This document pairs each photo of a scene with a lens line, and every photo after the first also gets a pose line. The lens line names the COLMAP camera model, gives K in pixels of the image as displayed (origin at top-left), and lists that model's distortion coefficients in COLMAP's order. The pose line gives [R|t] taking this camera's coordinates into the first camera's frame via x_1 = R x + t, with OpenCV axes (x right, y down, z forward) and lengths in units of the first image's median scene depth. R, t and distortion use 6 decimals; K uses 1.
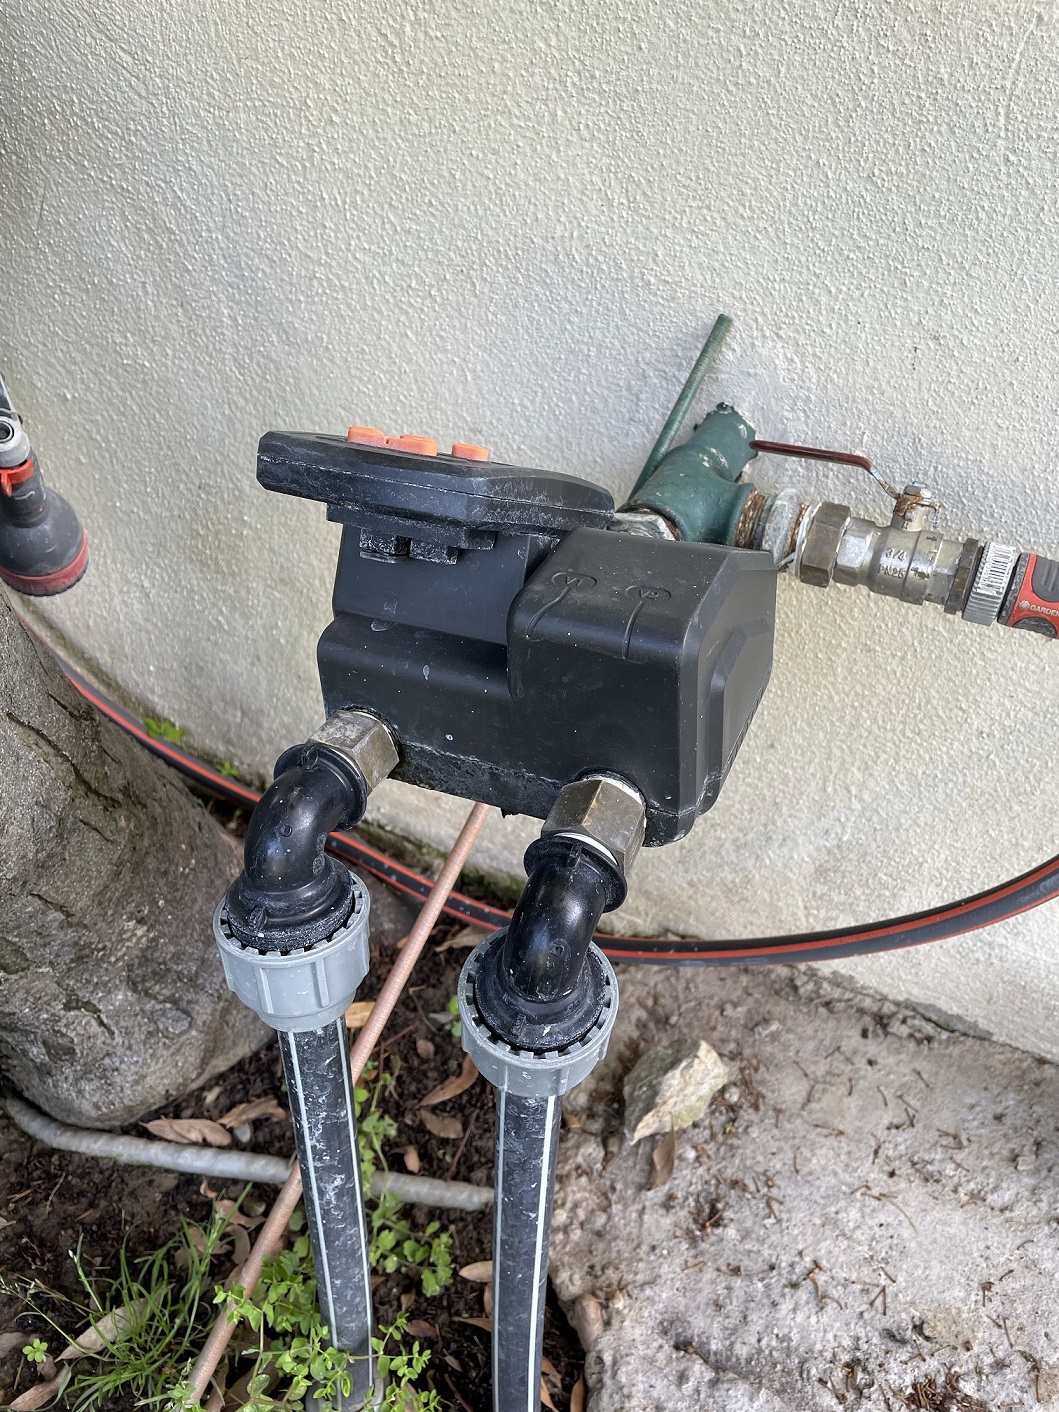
lens RADIAL K [[1091.1, 0, 539.5], [0, 1091.1, 704.5], [0, 0, 1]] dist [0.077112, -0.113838]
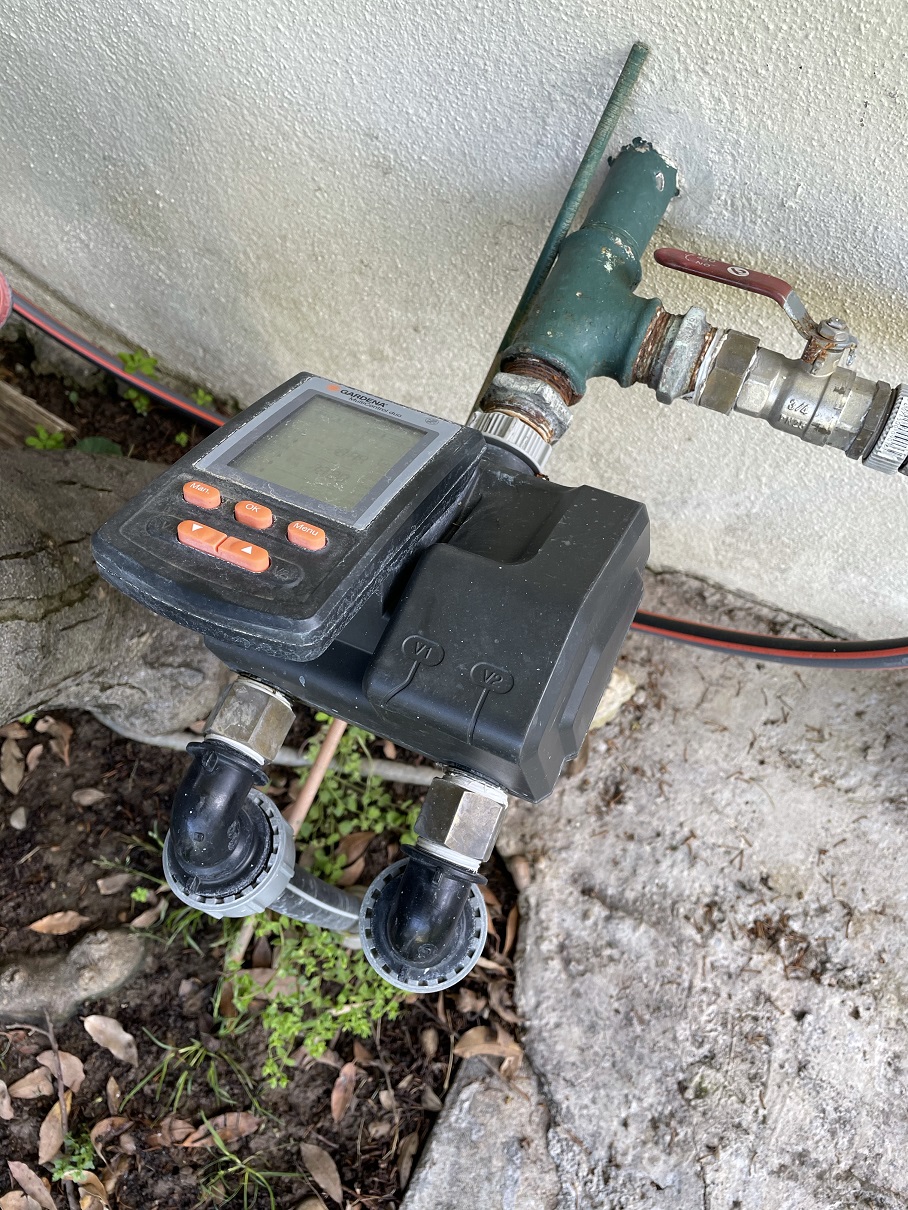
lens RADIAL K [[930.3, 0, 454.0], [0, 930.3, 605.0], [0, 0, 1]] dist [0.075495, -0.107857]
pose [[0.994926, -0.021023, -0.098386, 0.081213], [0.068699, 0.856399, 0.511724, -0.327912], [0.073500, -0.515887, 0.853498, 0.154798]]
